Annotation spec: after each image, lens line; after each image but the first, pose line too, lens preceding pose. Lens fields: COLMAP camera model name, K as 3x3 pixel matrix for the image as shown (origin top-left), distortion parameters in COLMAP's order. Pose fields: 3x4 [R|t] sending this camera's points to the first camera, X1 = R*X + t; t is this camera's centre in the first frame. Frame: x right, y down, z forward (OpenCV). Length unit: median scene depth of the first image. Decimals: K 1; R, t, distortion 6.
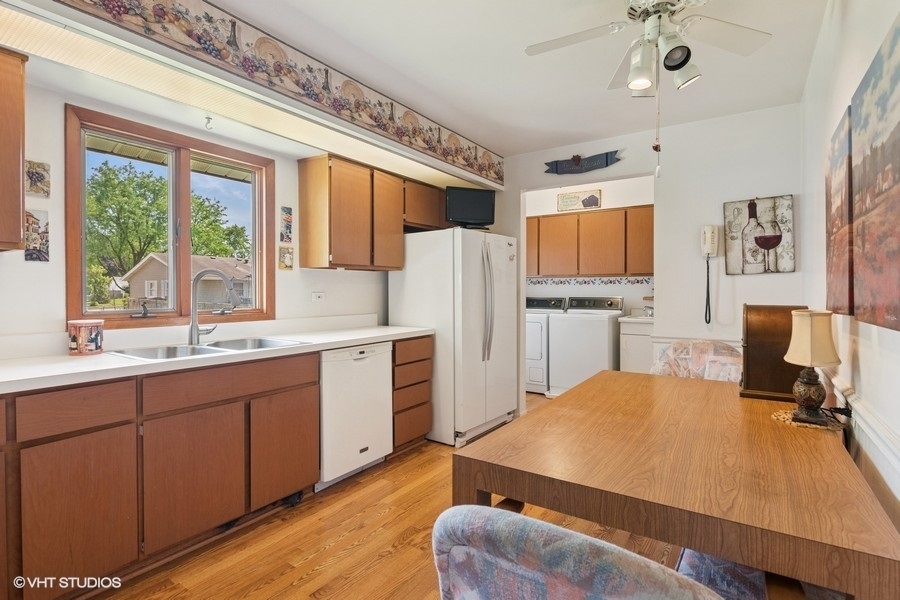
lens RADIAL K [[436.5, 0, 454.0], [0, 436.5, 295.2], [0, 0, 1]] dist [0.002061, -0.006548]
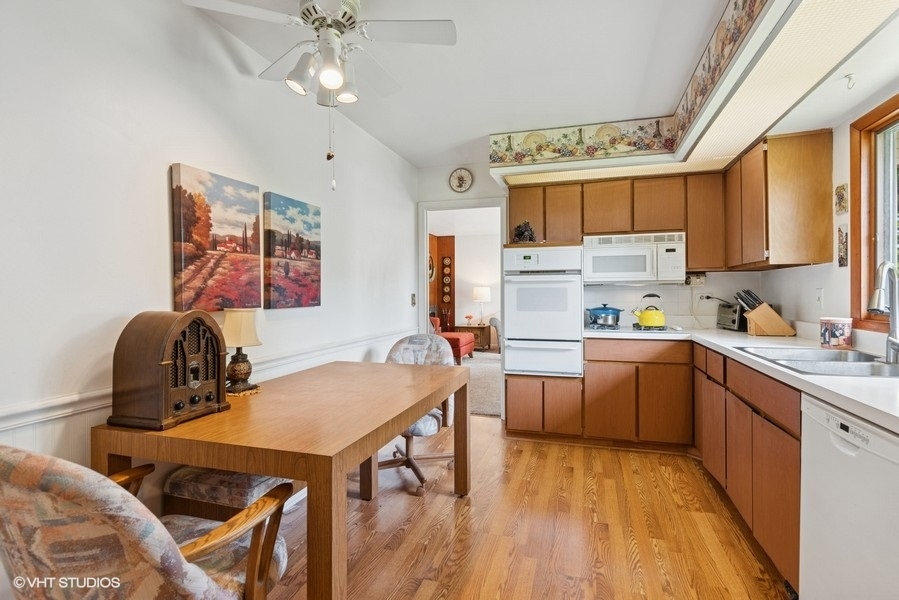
lens RADIAL K [[436.0, 0, 452.6], [0, 436.0, 292.0], [0, 0, 1]] dist [0.002061, -0.006548]
pose [[-0.955274, 0.004313, -0.295690, 0.288112], [0.001945, 0.999964, 0.008302, -0.013502], [0.295715, 0.007356, -0.955248, 1.211010]]
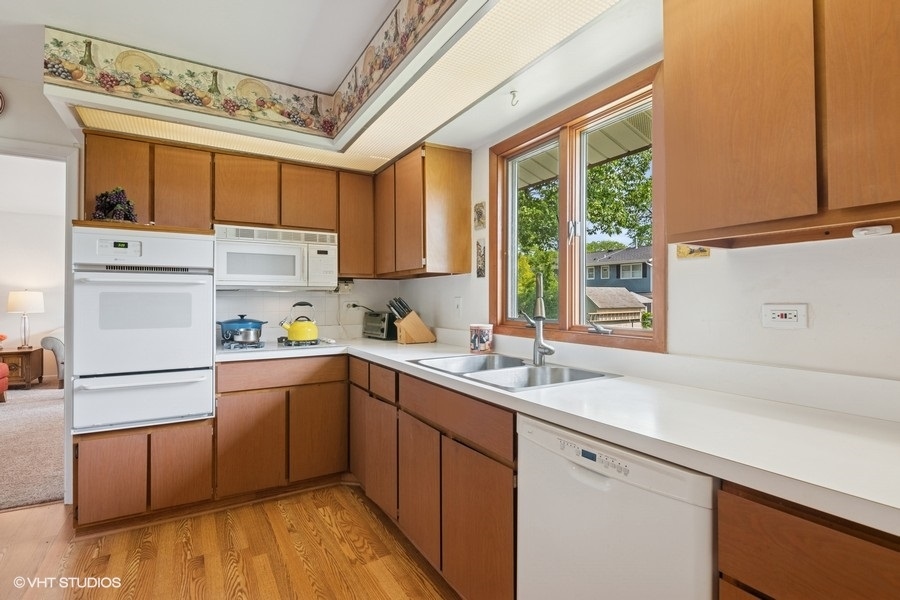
lens RADIAL K [[436.5, 0, 452.7], [0, 436.5, 296.7], [0, 0, 1]] dist [0.002061, -0.006548]
pose [[-0.417659, -0.005439, -0.908588, 0.188565], [-0.008842, 0.999959, -0.001921, -0.010684], [0.908561, 0.007231, -0.417690, 0.975832]]
